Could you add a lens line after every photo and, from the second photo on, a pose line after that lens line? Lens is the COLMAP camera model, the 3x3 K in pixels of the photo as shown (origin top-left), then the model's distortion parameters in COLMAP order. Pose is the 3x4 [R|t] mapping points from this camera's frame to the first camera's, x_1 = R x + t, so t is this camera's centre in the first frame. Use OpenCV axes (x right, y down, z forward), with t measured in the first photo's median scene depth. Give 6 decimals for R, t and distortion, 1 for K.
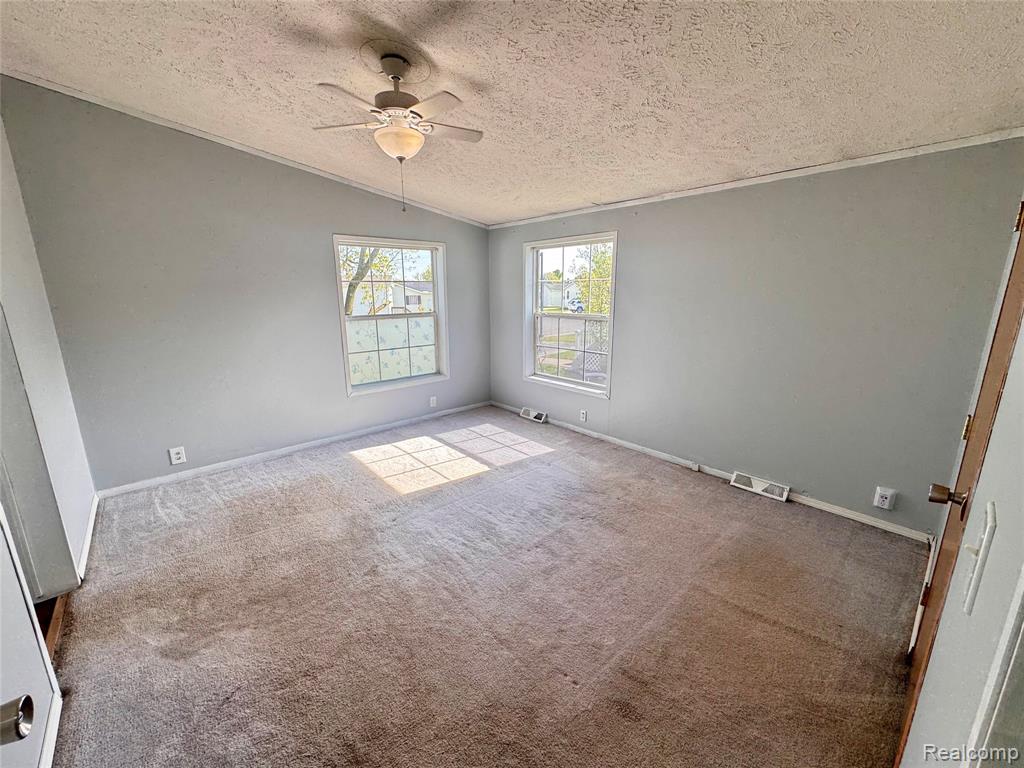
lens RADIAL K [[412.0, 0, 512.0], [0, 412.0, 384.0], [0, 0, 1]] dist [-0.001870, 0.000122]
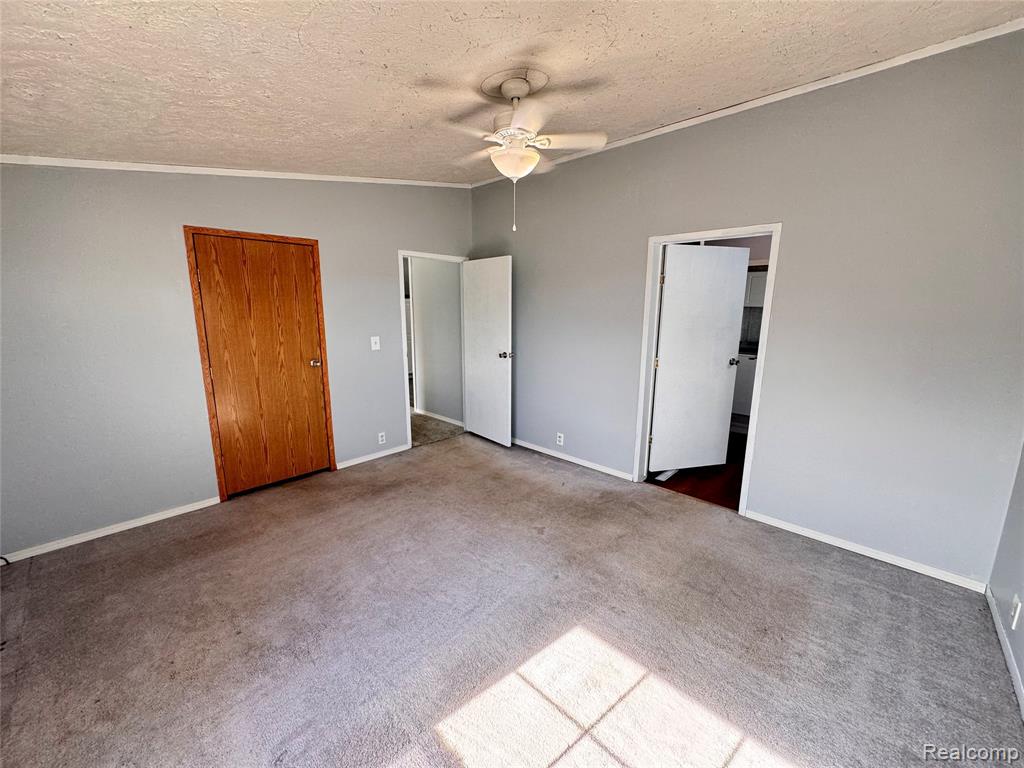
lens RADIAL K [[412.0, 0, 512.0], [0, 412.0, 384.0], [0, 0, 1]] dist [-0.001870, 0.000122]
pose [[-0.996893, 0.014768, -0.077376, -0.117718], [-0.017376, 0.916852, 0.398849, -0.322486], [0.076832, 0.398954, -0.913747, 1.400966]]
